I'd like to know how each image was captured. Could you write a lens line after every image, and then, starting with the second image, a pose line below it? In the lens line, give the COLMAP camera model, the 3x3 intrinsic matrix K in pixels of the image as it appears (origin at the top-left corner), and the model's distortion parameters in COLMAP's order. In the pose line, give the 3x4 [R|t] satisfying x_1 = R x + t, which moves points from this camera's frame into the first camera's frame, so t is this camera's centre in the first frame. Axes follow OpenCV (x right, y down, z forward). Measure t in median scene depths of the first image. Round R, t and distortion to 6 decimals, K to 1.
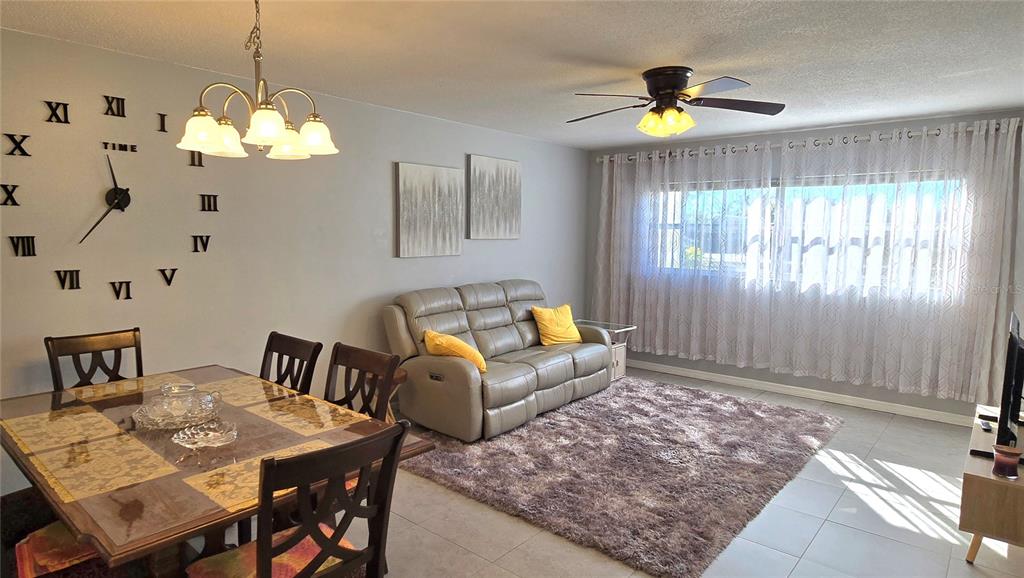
lens RADIAL K [[577.7, 0, 472.8], [0, 577.7, 287.2], [0, 0, 1]] dist [-0.001057, 0.001494]
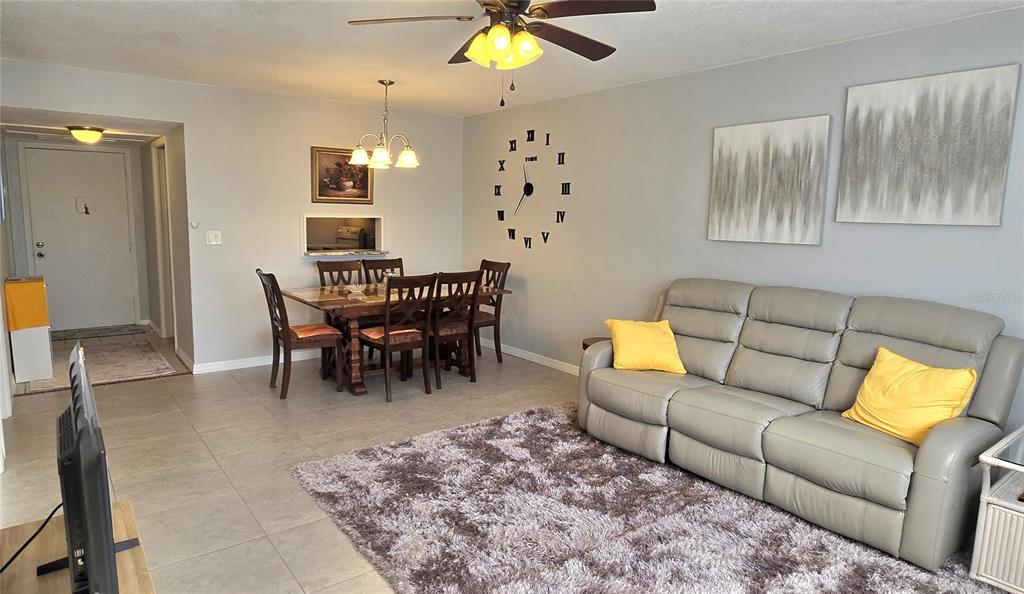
lens RADIAL K [[607.5, 0, 512.0], [0, 607.5, 297.0], [0, 0, 1]] dist [-0.002574, 0.000068]
pose [[-0.168548, 0.127384, -0.977428, 0.917498], [-0.115021, 0.982298, 0.147853, -0.075092], [0.978960, 0.137345, -0.150913, 0.959072]]
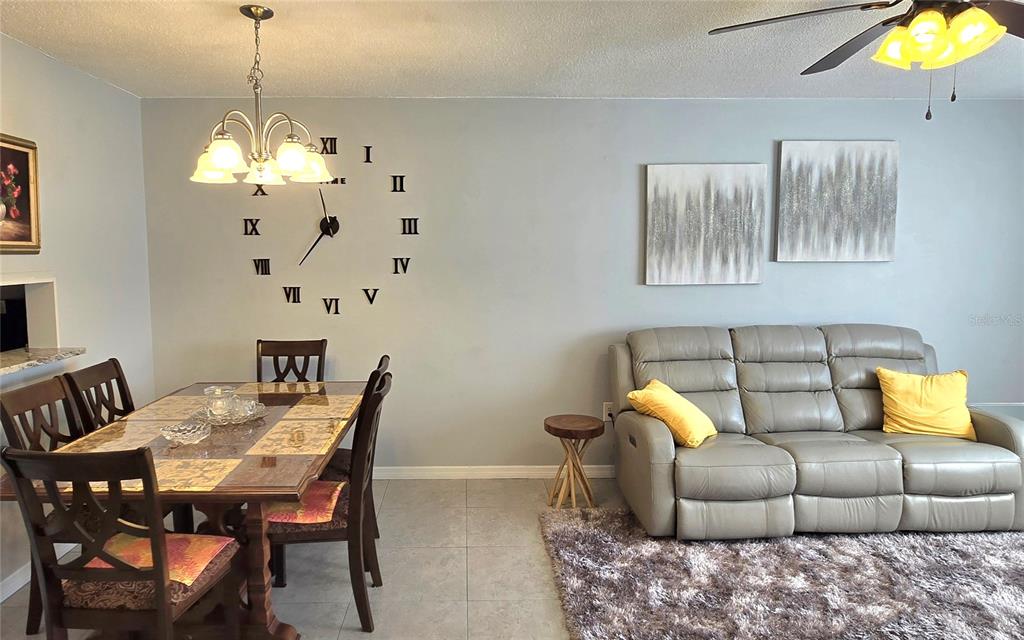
lens RADIAL K [[646.9, 0, 483.5], [0, 646.9, 317.4], [0, 0, 1]] dist [-0.003484, 0.001286]
pose [[0.690790, 0.062995, -0.720306, 0.403305], [-0.061146, 0.997719, 0.028615, -0.020750], [0.720465, 0.024277, 0.693066, 0.251901]]
